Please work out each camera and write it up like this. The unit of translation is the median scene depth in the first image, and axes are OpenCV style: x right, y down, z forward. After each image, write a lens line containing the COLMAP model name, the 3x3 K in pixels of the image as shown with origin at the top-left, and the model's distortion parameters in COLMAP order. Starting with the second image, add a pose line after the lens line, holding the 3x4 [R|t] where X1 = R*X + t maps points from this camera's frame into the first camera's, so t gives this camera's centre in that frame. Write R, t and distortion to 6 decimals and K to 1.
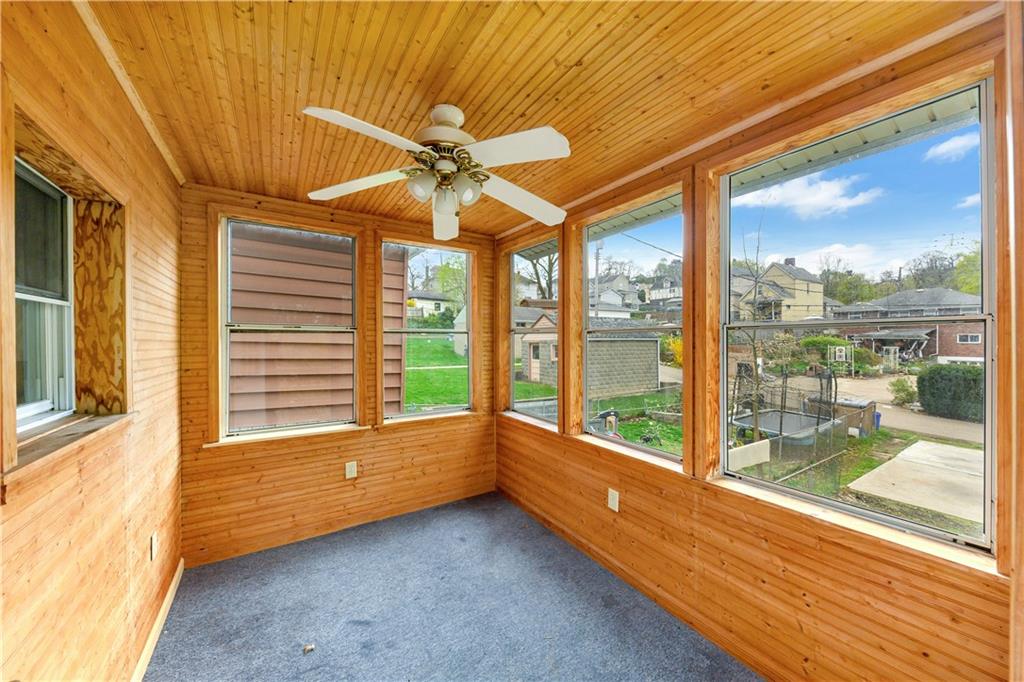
lens RADIAL K [[369.6, 0, 515.1], [0, 369.6, 338.5], [0, 0, 1]] dist [0.000467, 0.000050]
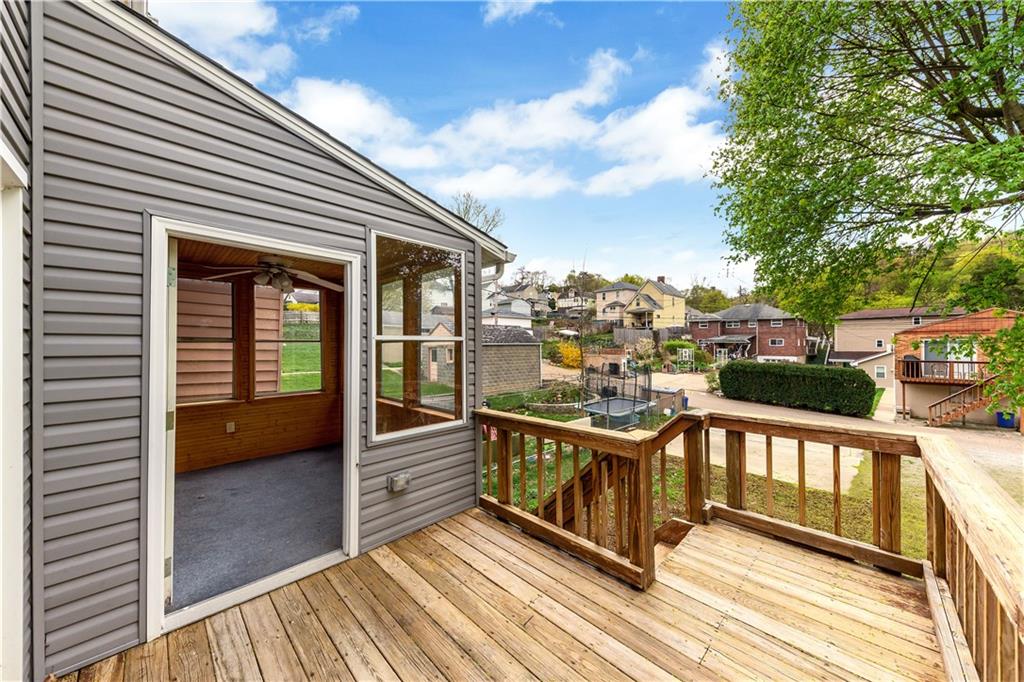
lens RADIAL K [[359.7, 0, 515.6], [0, 359.7, 345.8], [0, 0, 1]] dist [0.012797, -0.006659]
pose [[0.976913, -0.004394, 0.213591, 0.035236], [0.002744, 0.999964, 0.008020, -0.000400], [-0.213618, -0.007248, 0.976890, -0.064740]]
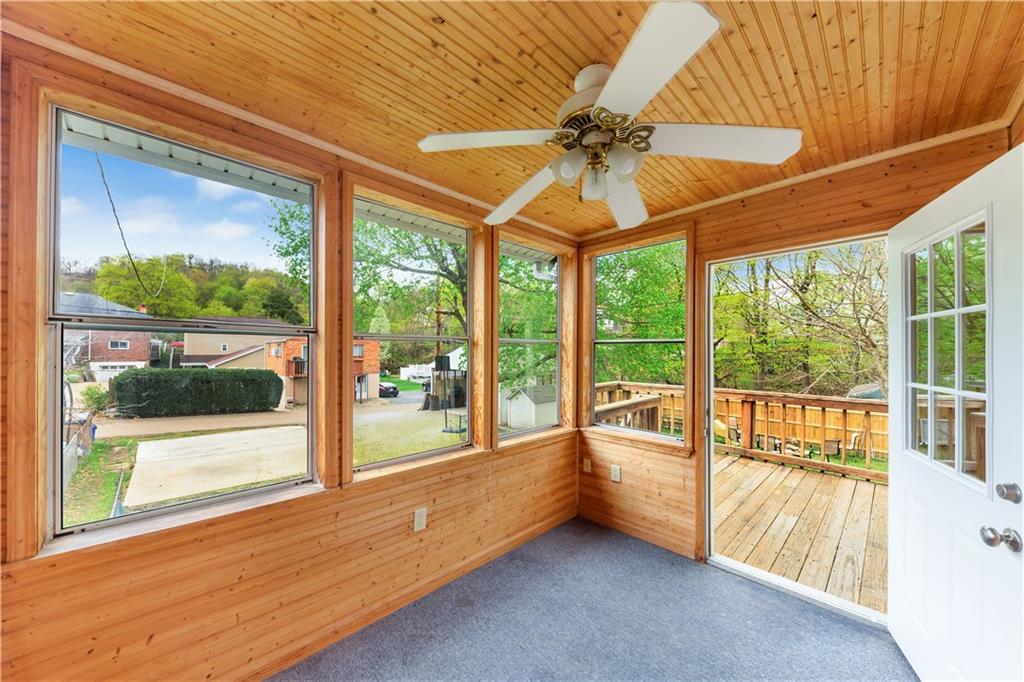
lens RADIAL K [[359.7, 0, 515.6], [0, 359.7, 345.8], [0, 0, 1]] dist [0.012797, -0.006659]
pose [[-0.196369, 0.006864, 0.980506, -0.045084], [-0.010592, 0.999902, -0.009121, 0.000390], [-0.980473, -0.012176, -0.196277, 0.062991]]
